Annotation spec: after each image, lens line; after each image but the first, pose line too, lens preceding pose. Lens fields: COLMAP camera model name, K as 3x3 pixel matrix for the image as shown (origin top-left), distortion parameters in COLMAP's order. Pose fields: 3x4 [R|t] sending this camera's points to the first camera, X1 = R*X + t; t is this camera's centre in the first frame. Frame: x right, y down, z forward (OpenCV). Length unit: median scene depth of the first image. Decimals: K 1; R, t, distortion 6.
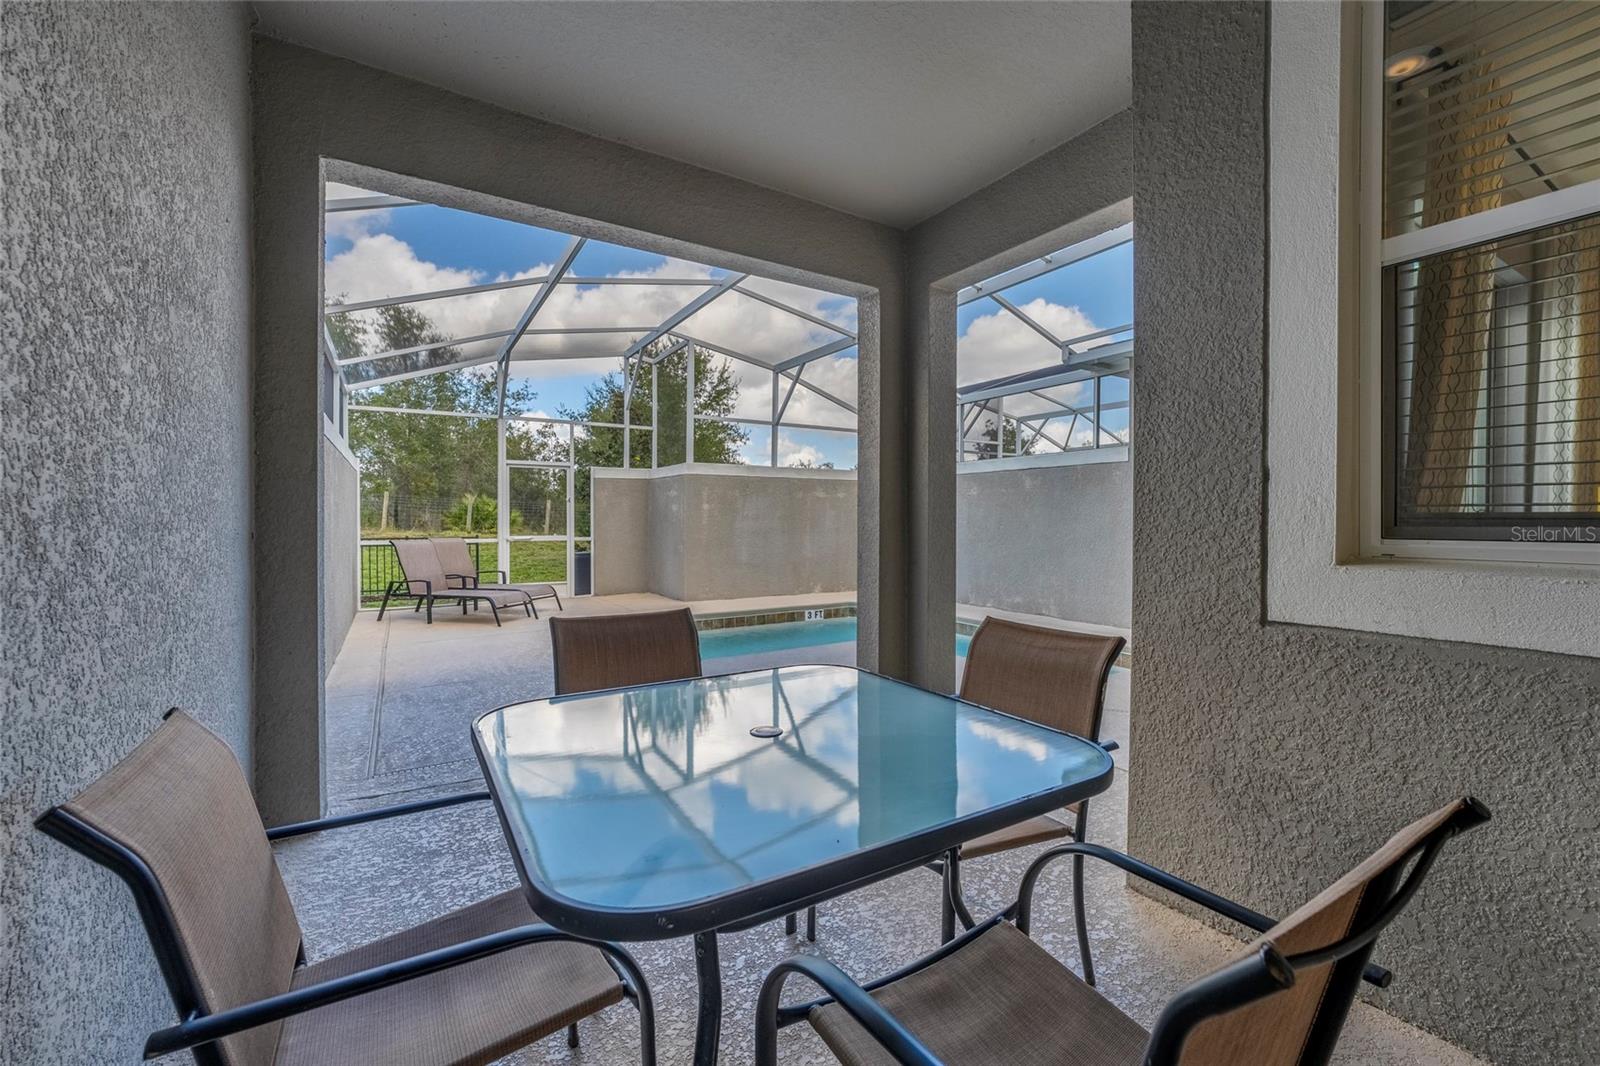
lens RADIAL K [[657.5, 0, 830.0], [0, 657.5, 518.5], [0, 0, 1]] dist [-0.010819, 0.002126]
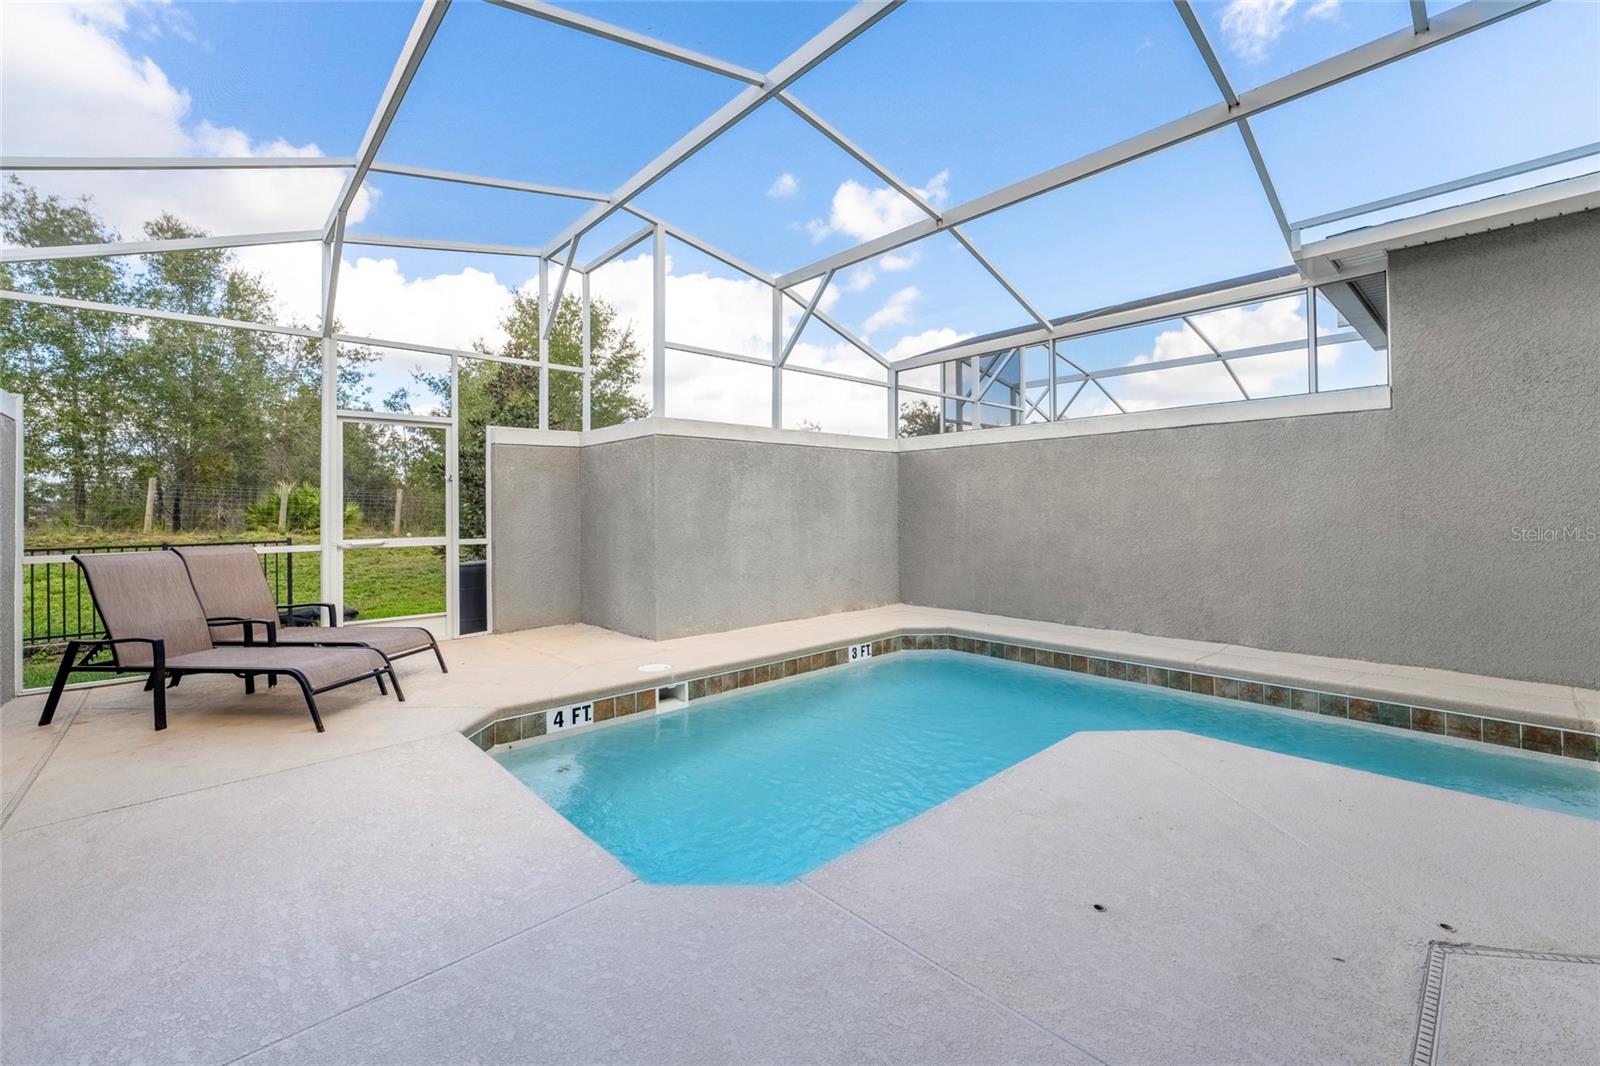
lens RADIAL K [[657.5, 0, 810.8], [0, 657.5, 496.3], [0, 0, 1]] dist [-0.010819, 0.002126]
pose [[0.986253, -0.009122, 0.164987, -0.158340], [0.012886, 0.999680, -0.021757, 0.005485], [-0.164736, 0.023584, 0.986056, 0.324304]]
